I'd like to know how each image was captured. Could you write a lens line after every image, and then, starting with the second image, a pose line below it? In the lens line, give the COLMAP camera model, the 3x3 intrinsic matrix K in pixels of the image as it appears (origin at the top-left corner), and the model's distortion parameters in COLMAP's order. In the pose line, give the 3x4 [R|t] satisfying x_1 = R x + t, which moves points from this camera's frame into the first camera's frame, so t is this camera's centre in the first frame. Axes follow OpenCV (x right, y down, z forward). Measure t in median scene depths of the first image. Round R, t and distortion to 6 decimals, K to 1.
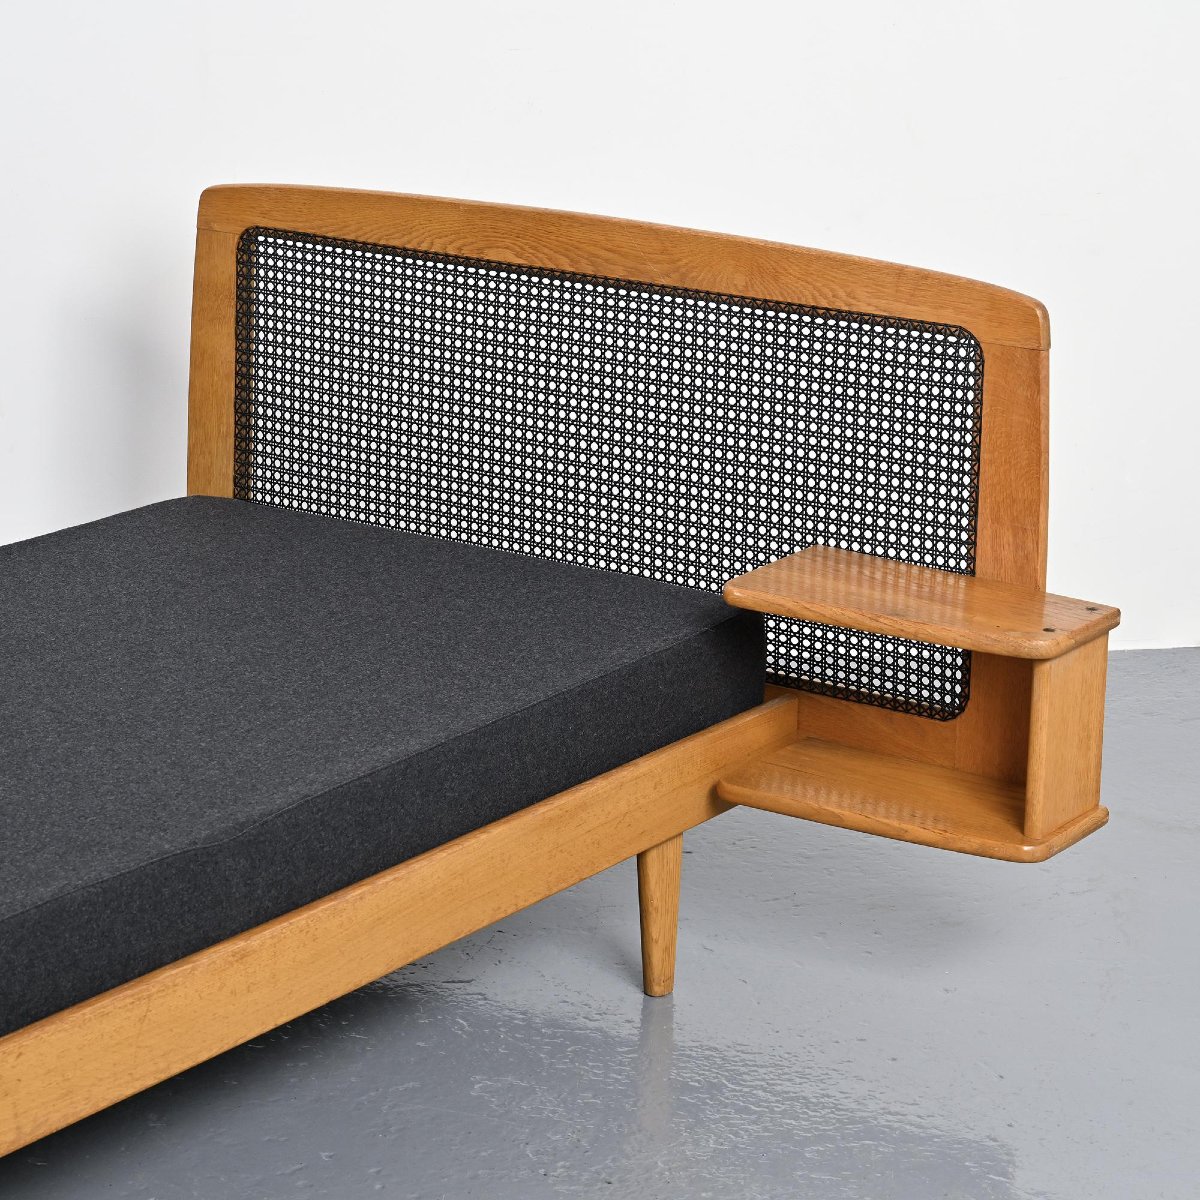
lens RADIAL K [[3491.1, 0, 598.2], [0, 3491.1, 603.8], [0, 0, 1]] dist [0.034383, 0.000000]
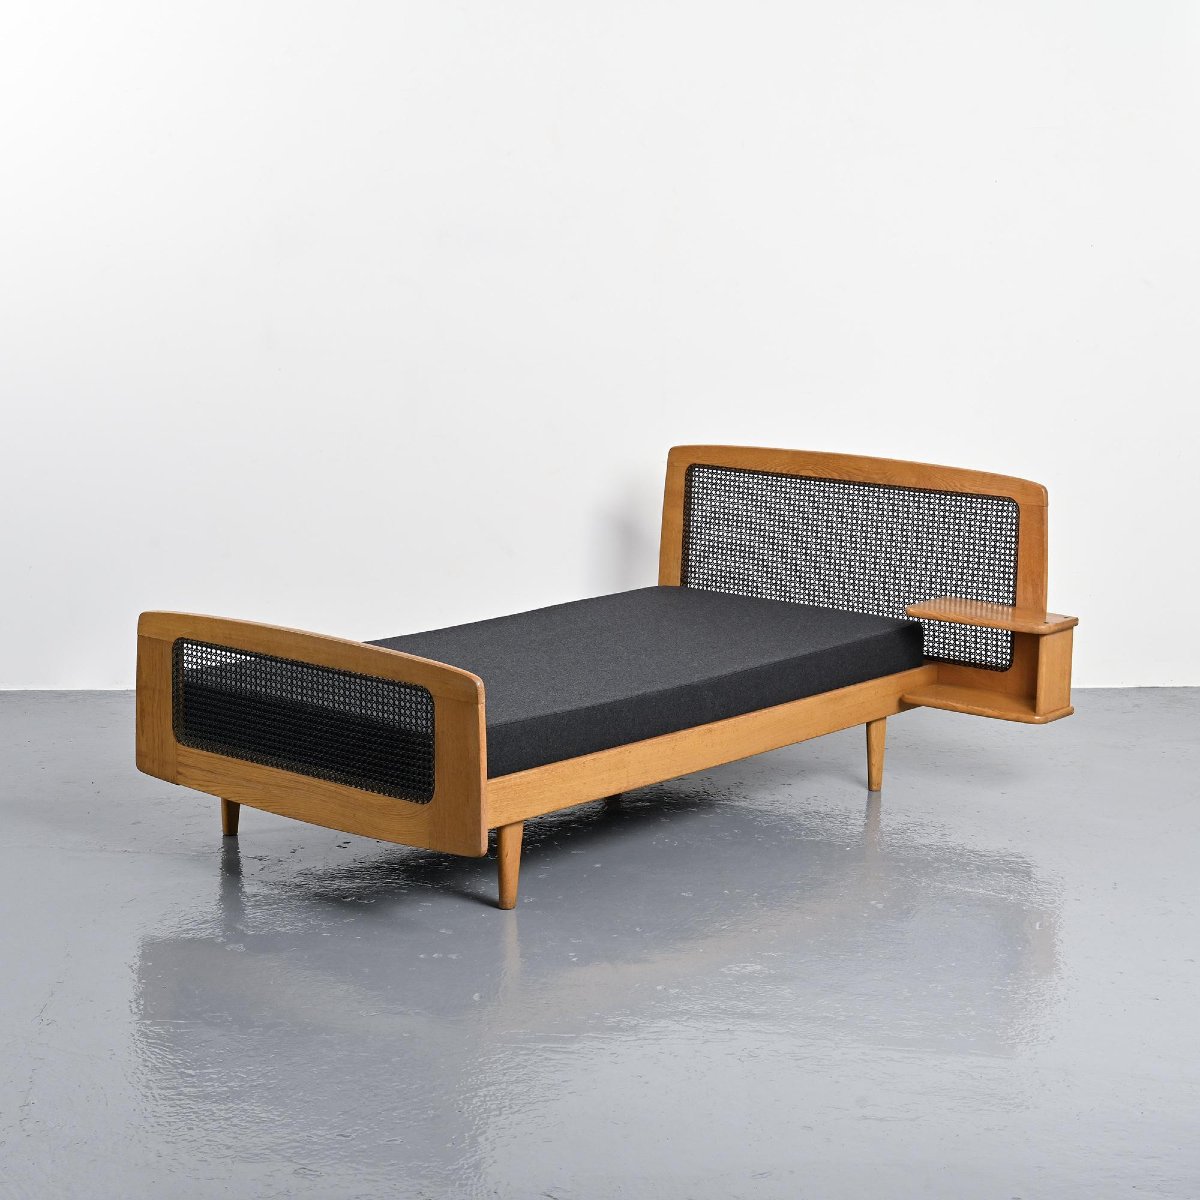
lens RADIAL K [[2470.8, 0, 597.9], [0, 2470.8, 595.5], [0, 0, 1]] dist [0.001419, 0.000000]
pose [[0.996653, 0.014627, -0.080427, -0.035644], [-0.023040, 0.994237, -0.104701, 0.161728], [0.078432, 0.106204, 0.991246, -0.635904]]
